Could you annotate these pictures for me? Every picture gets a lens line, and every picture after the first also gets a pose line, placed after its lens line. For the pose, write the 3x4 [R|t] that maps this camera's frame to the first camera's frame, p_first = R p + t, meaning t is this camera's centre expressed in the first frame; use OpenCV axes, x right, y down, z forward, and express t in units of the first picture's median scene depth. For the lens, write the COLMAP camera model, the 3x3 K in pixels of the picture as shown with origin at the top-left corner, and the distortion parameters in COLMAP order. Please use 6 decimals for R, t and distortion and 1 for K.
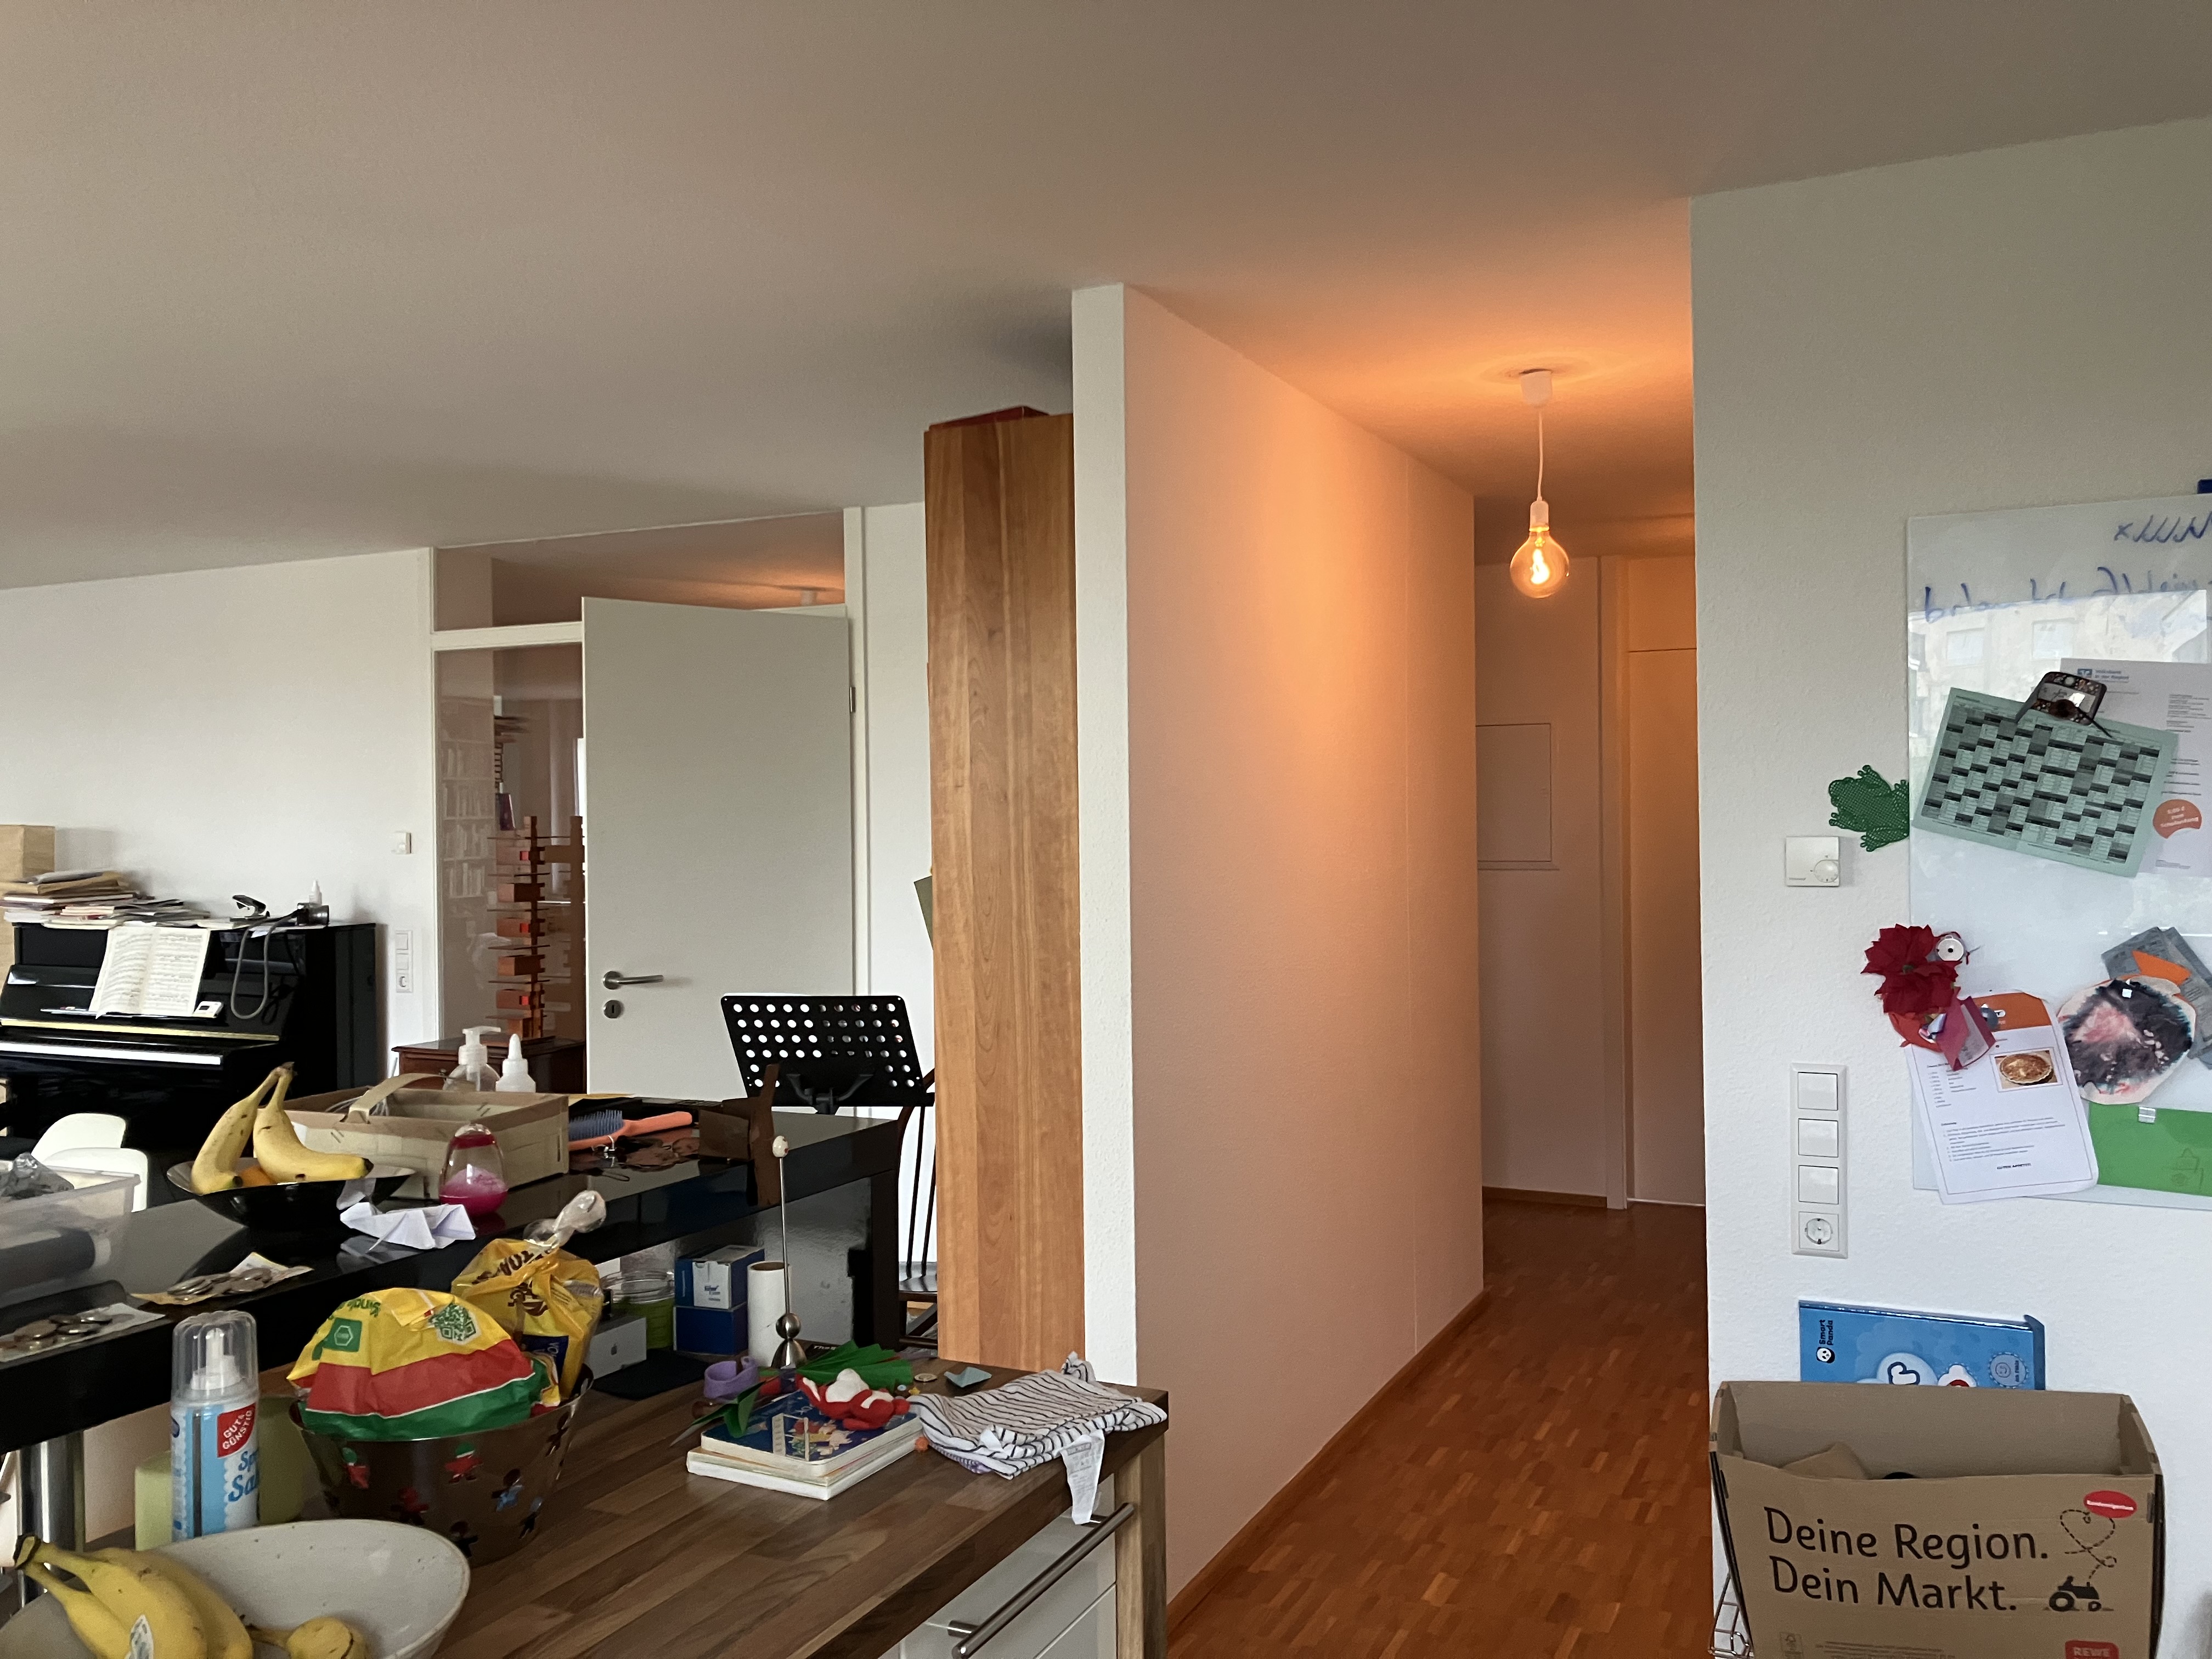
lens RADIAL K [[1796.7, 0, 1087.3], [0, 1796.7, 835.0], [0, 0, 1]] dist [0.055314, -0.057297]
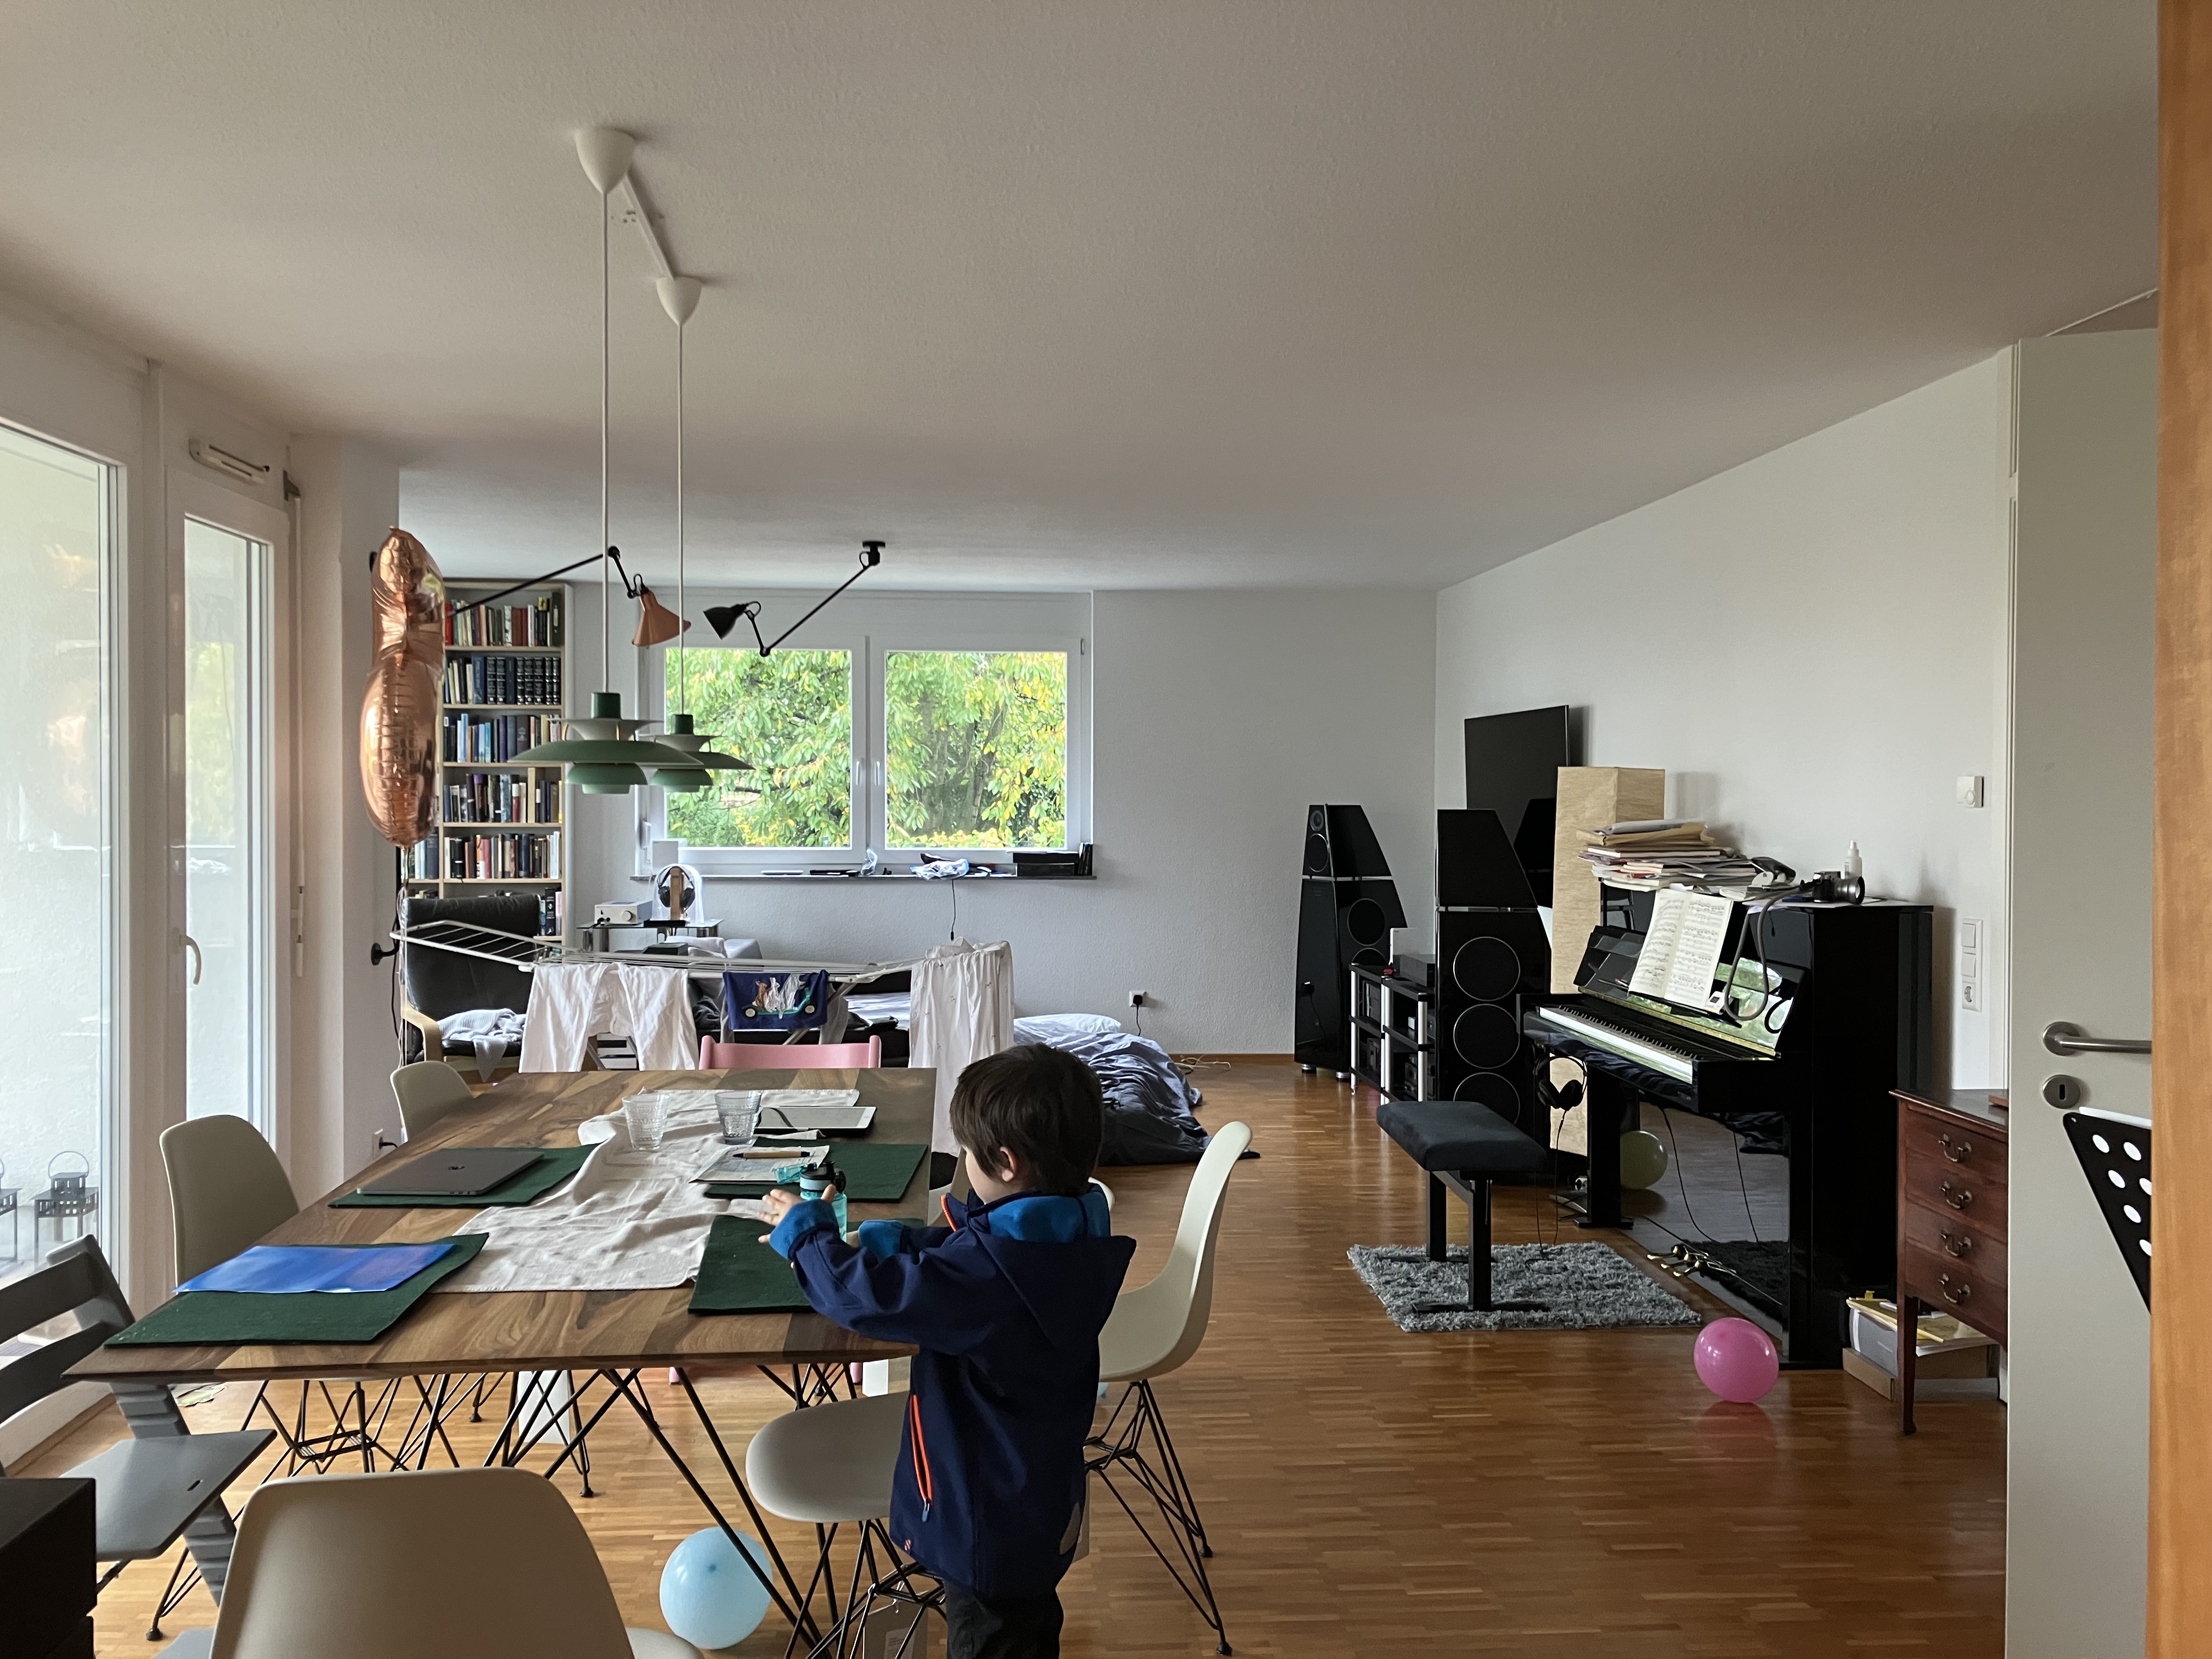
lens RADIAL K [[1796.7, 0, 1091.1], [0, 1796.7, 807.1], [0, 0, 1]] dist [0.055314, -0.057297]
pose [[0.494757, 0.018184, -0.868841, 0.074768], [-0.015407, 0.999807, 0.012151, 0.011299], [0.868895, 0.007375, 0.494942, 0.569540]]
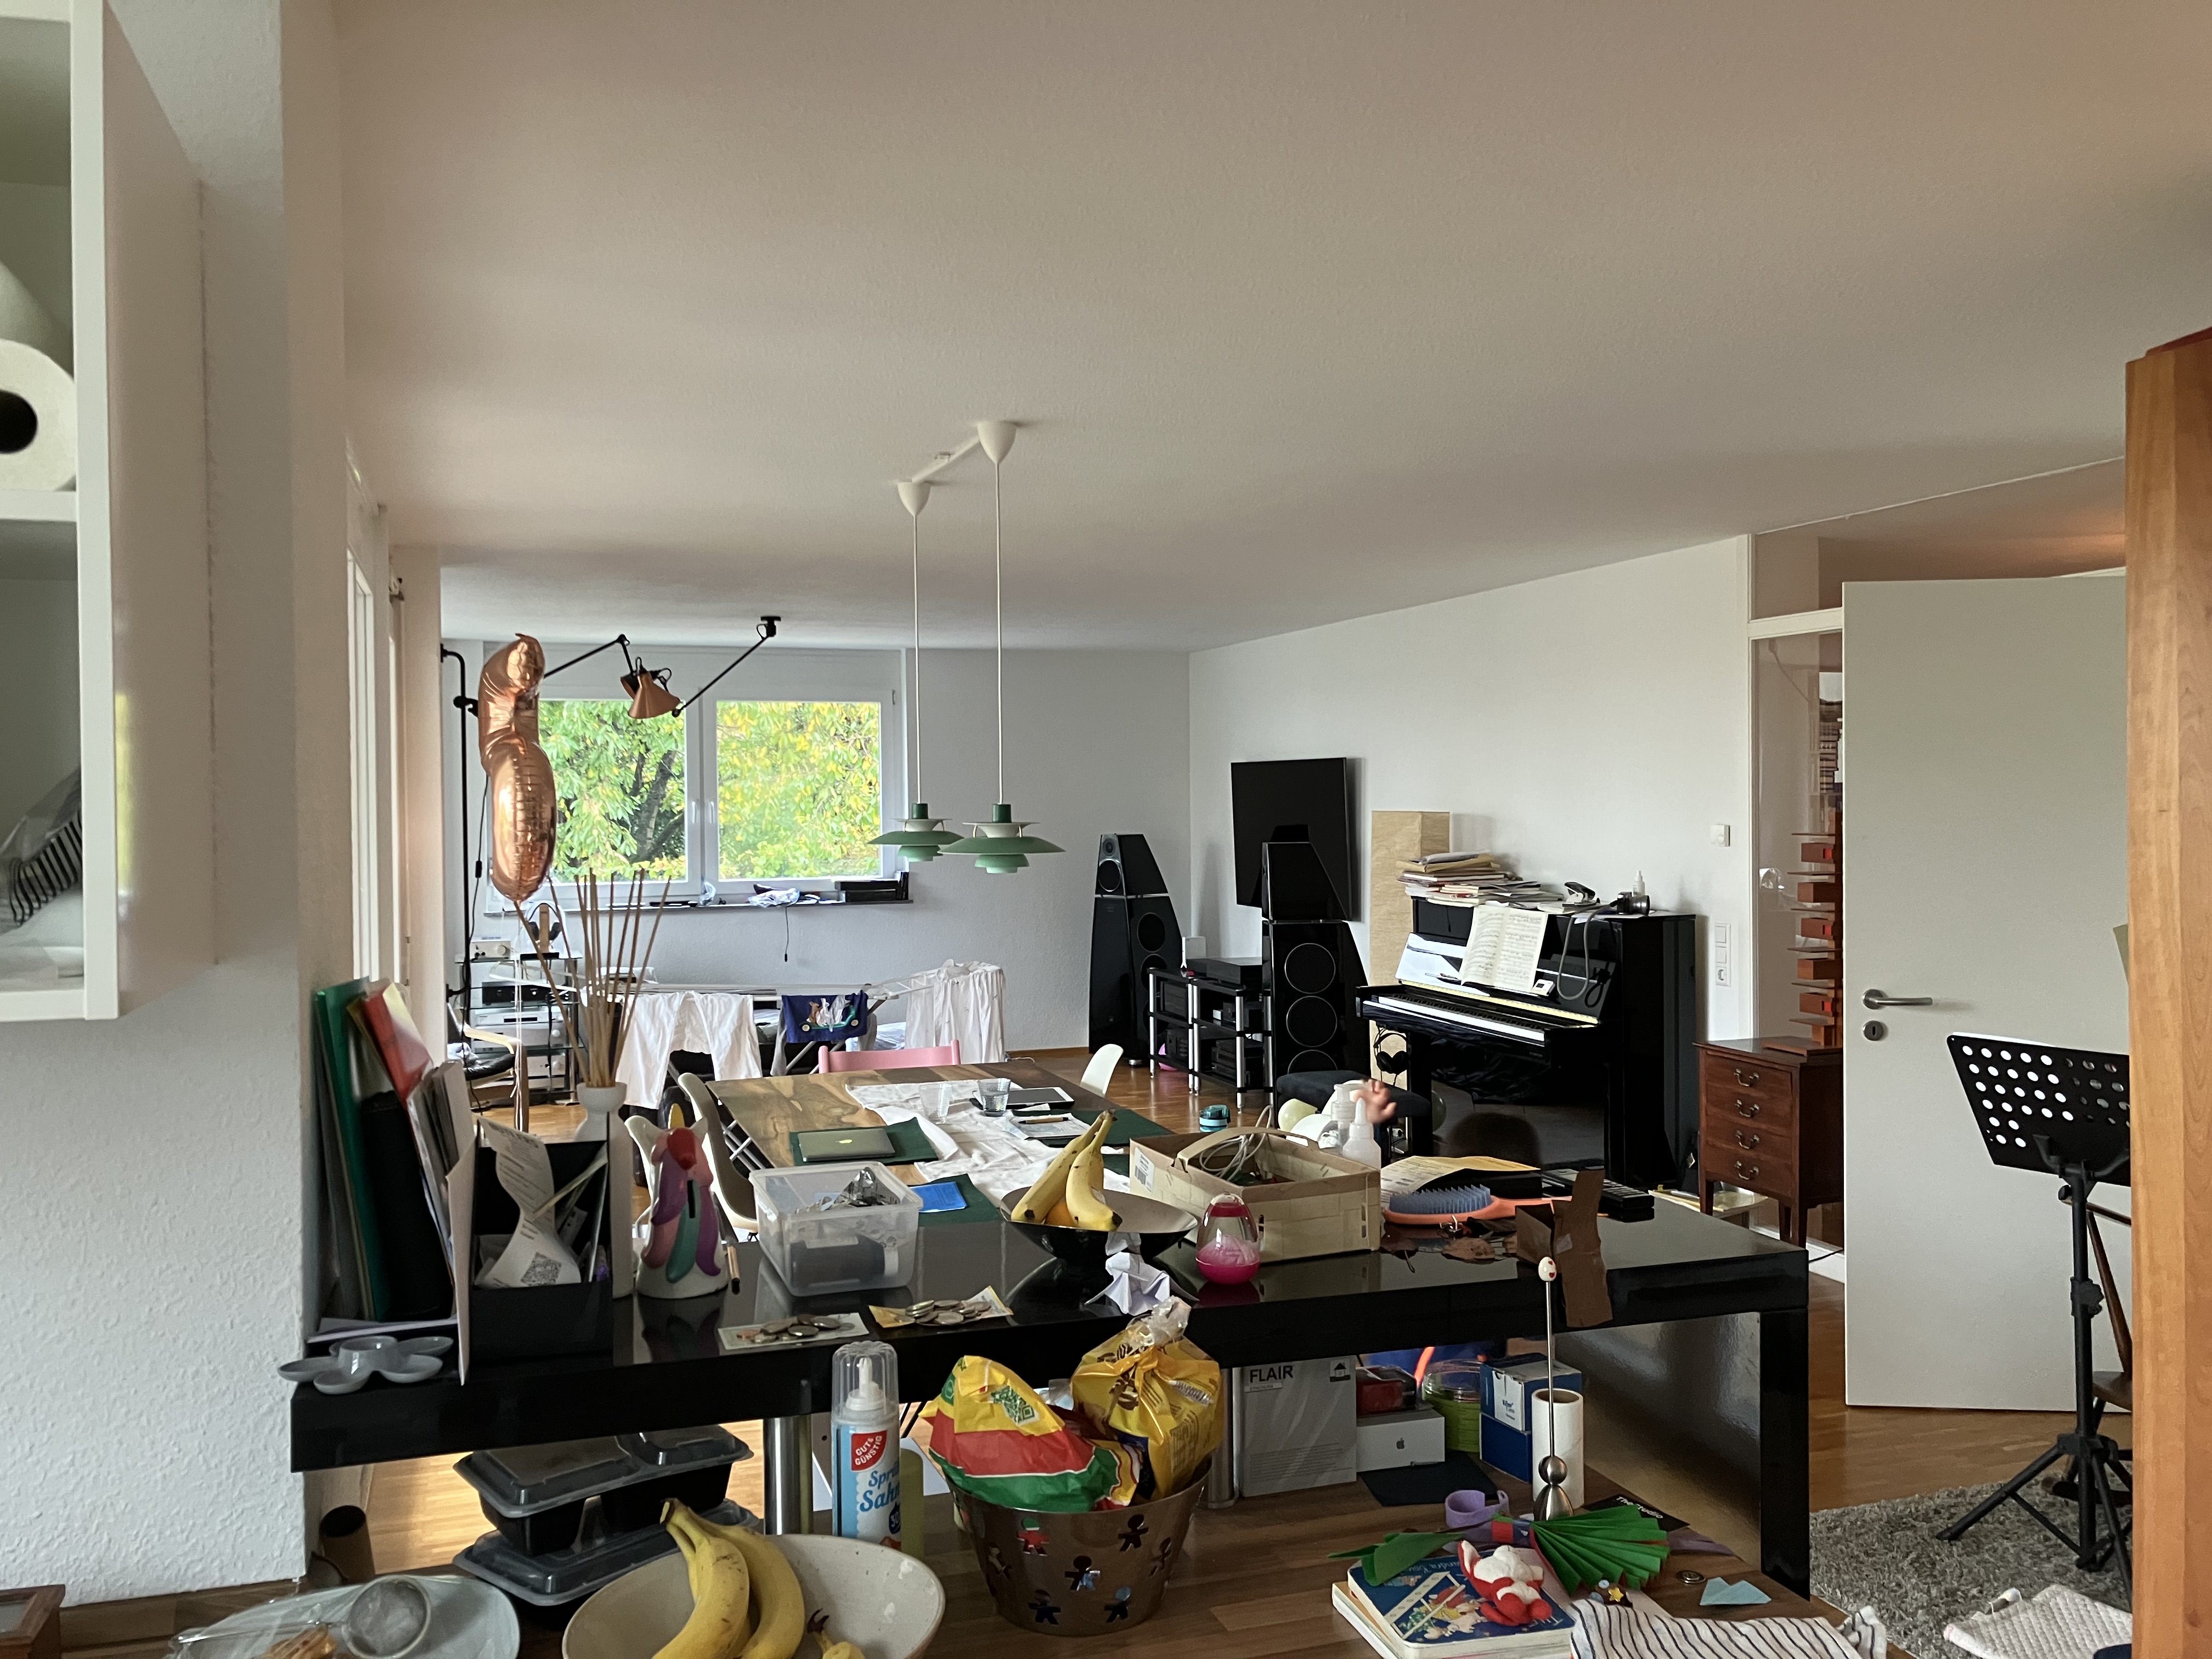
lens RADIAL K [[1796.7, 0, 1093.7], [0, 1796.7, 832.3], [0, 0, 1]] dist [0.055314, -0.057297]
pose [[0.700169, 0.017049, -0.713773, 0.133424], [-0.002312, 0.999764, 0.021612, -0.026885], [0.713973, -0.013482, 0.700043, 0.092285]]
